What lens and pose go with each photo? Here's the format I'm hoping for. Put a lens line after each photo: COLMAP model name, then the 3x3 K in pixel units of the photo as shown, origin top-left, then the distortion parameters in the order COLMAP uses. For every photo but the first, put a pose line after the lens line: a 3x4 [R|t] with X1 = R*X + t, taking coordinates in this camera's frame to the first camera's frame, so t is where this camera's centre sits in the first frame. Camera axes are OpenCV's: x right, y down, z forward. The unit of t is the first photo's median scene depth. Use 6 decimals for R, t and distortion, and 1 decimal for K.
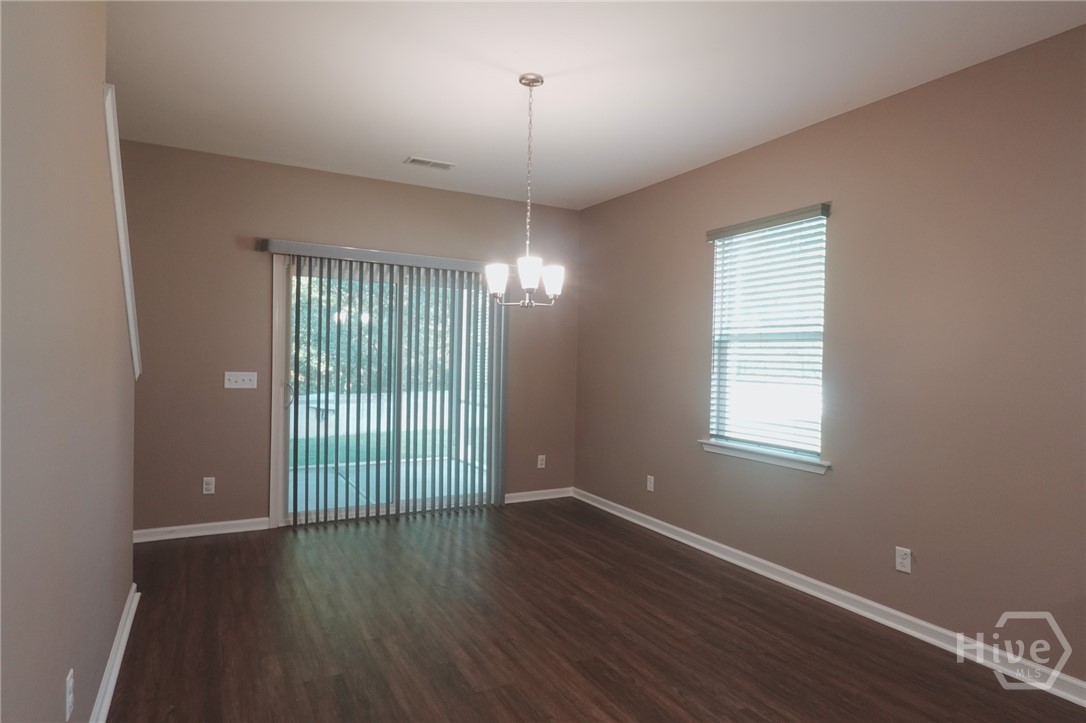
lens RADIAL K [[626.9, 0, 543.0], [0, 626.9, 361.5], [0, 0, 1]] dist [-0.024239, 0.000722]
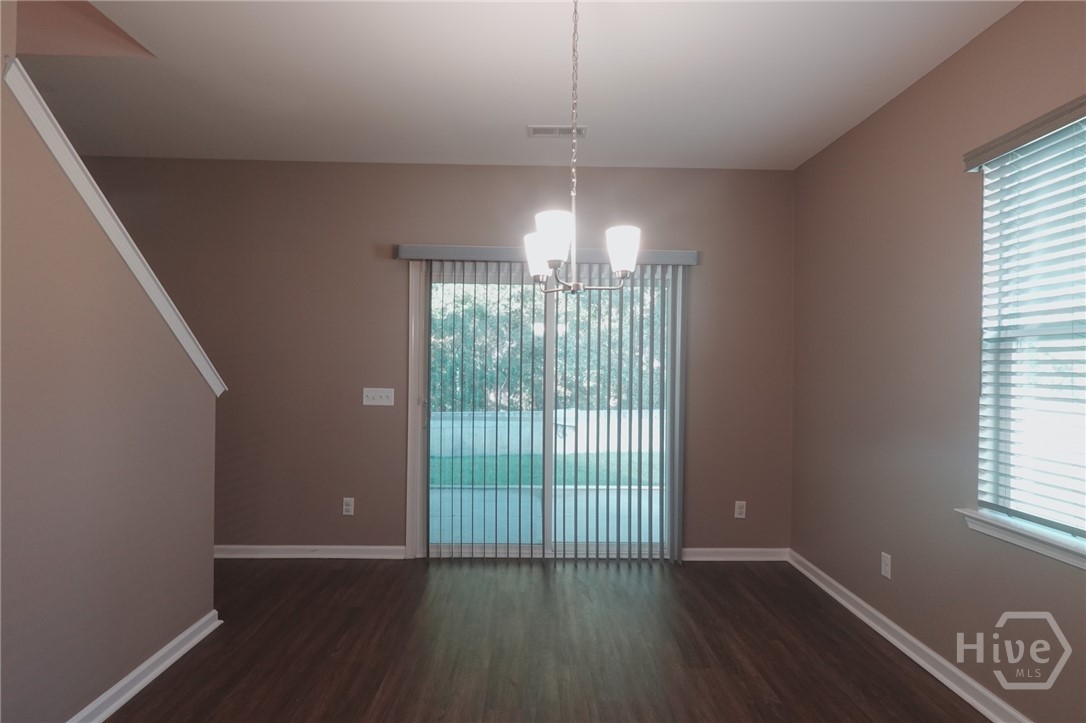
lens RADIAL K [[613.2, 0, 543.0], [0, 613.2, 364.8], [0, 0, 1]] dist [-0.000444, 0.001345]
pose [[0.880345, -0.011823, -0.474186, 0.176589], [0.002439, 0.999789, -0.020398, 0.001097], [0.474328, 0.016801, 0.880188, 0.300344]]
